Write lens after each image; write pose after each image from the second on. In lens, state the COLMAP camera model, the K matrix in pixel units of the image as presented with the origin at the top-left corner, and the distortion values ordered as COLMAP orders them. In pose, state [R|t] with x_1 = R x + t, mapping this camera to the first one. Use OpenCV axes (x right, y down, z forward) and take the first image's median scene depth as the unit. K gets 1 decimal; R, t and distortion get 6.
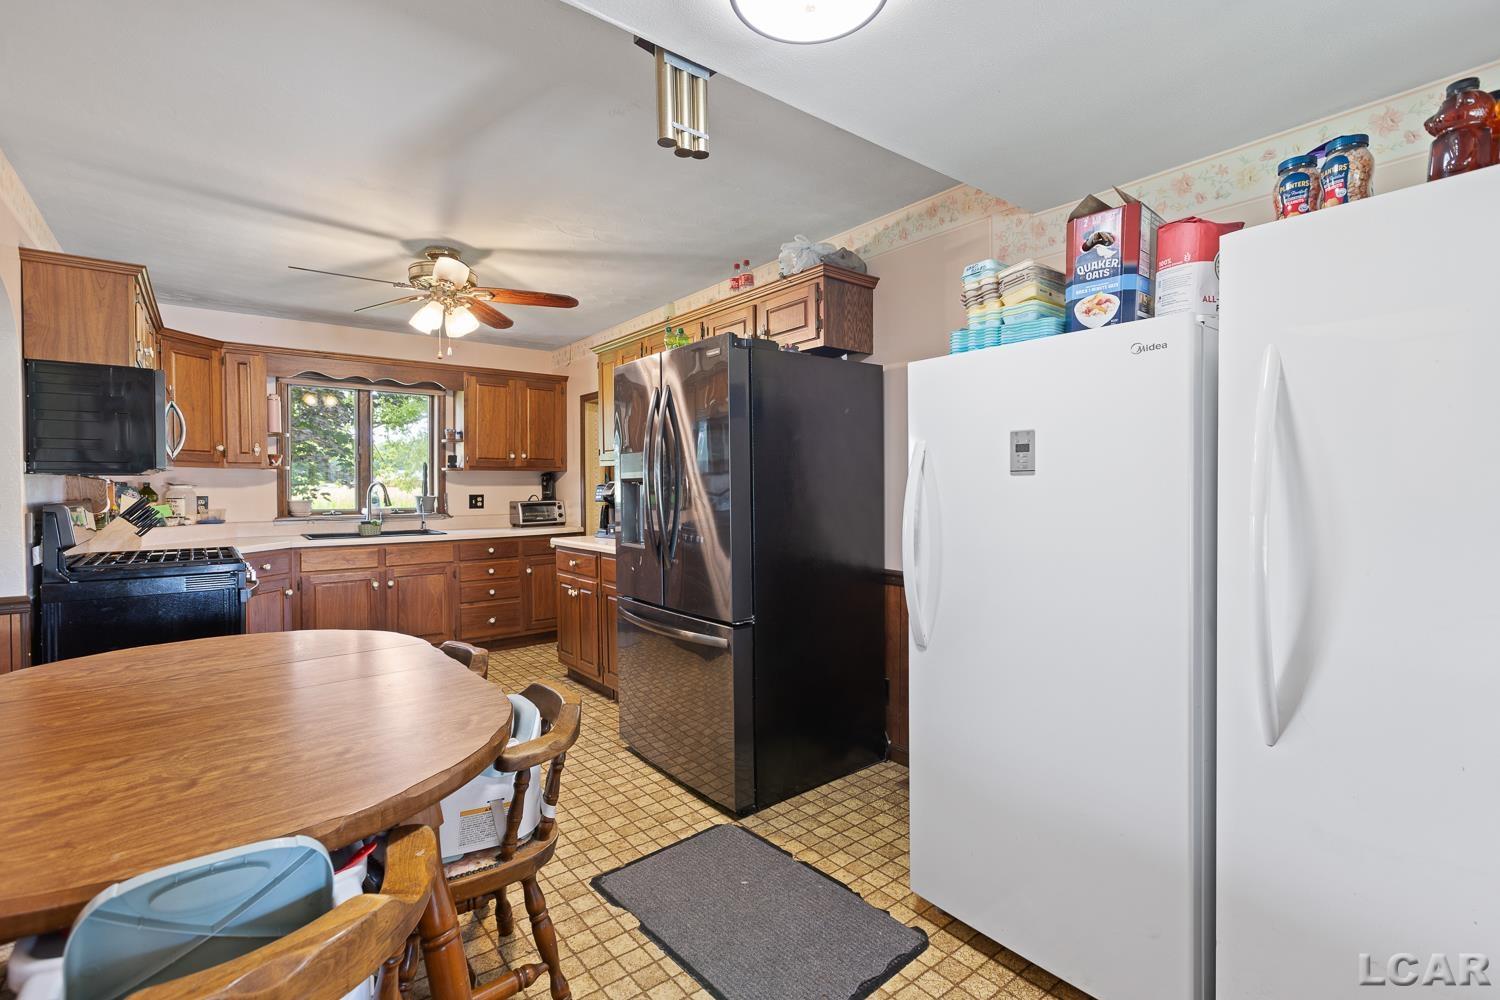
lens RADIAL K [[679.2, 0, 751.6], [0, 679.2, 494.1], [0, 0, 1]] dist [0.000418, 0.000020]
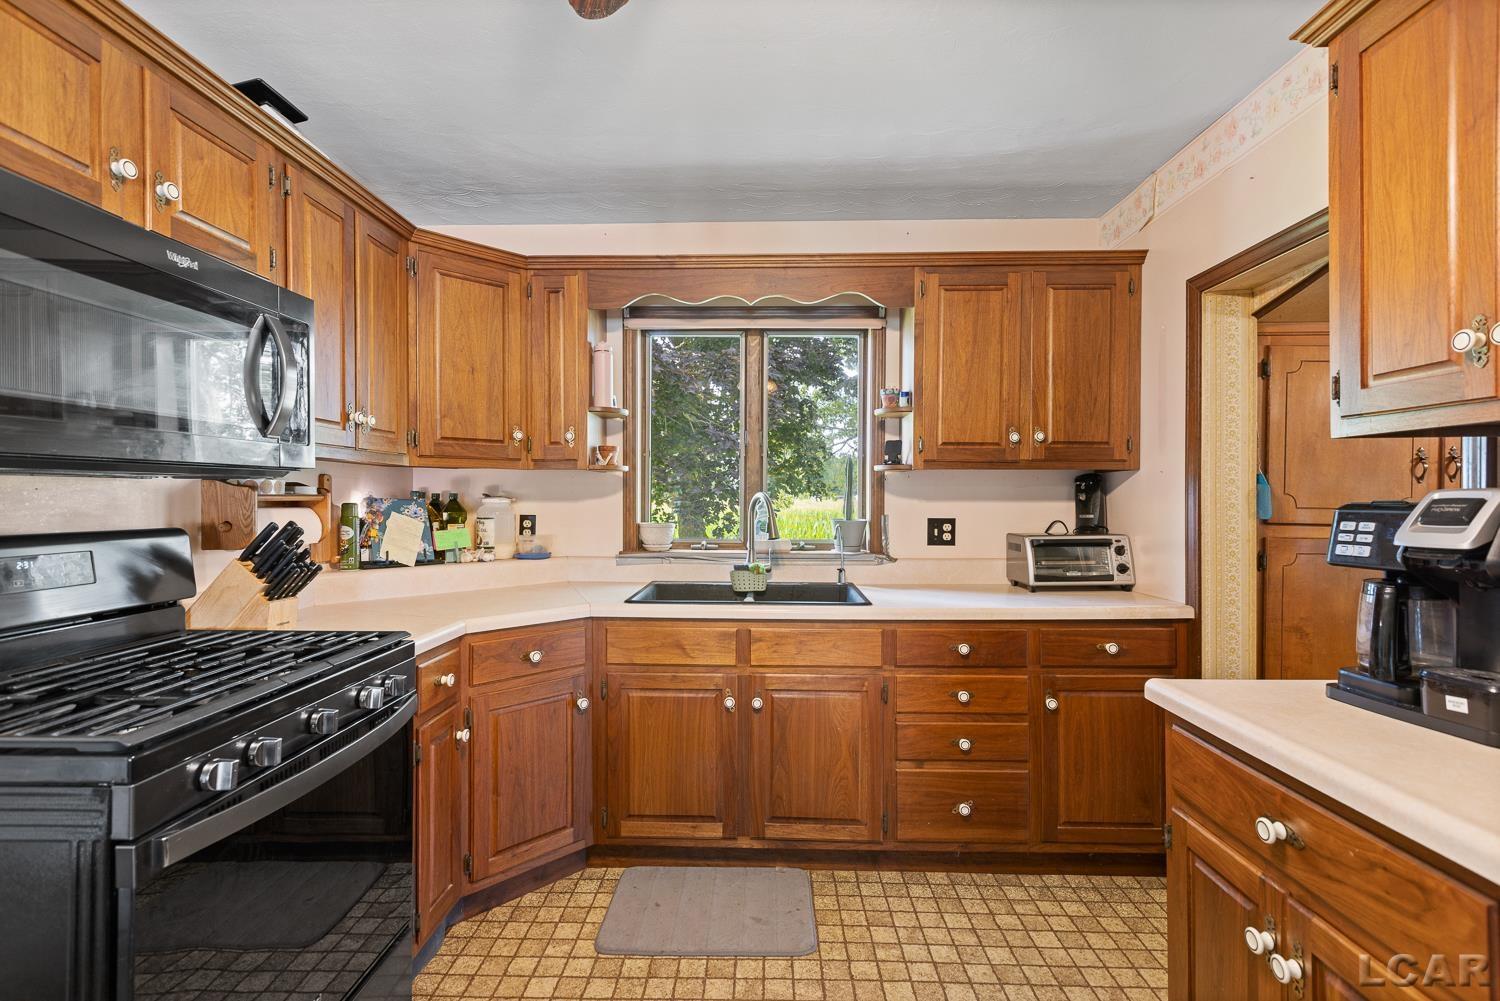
lens RADIAL K [[684.8, 0, 750.0], [0, 684.8, 500.5], [0, 0, 1]] dist [0.006213, 0.000045]
pose [[0.765237, 0.008323, -0.643695, -0.196680], [-0.013579, 0.999903, -0.003214, -0.009608], [0.643605, 0.011201, 0.765276, 0.549024]]
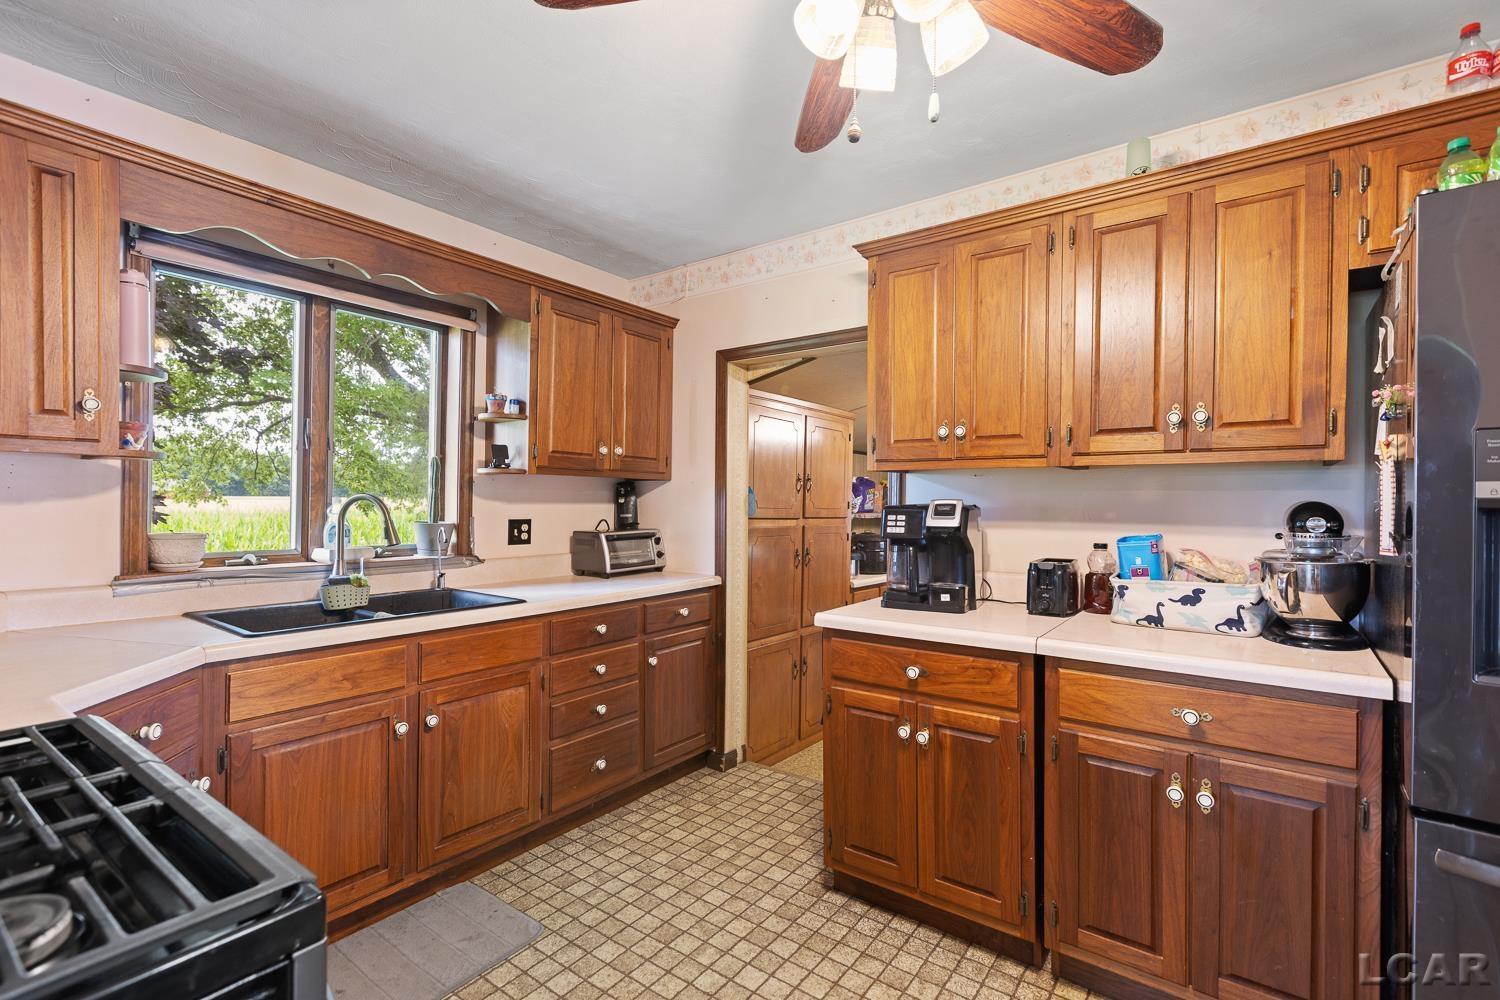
lens RADIAL K [[680.8, 0, 746.0], [0, 680.8, 506.4], [0, 0, 1]] dist [0.004597, 0.000444]
pose [[0.966642, 0.010180, 0.255929, -0.395081], [-0.008799, 0.999940, -0.006541, -0.008090], [-0.255980, 0.004071, 0.966673, 0.451132]]
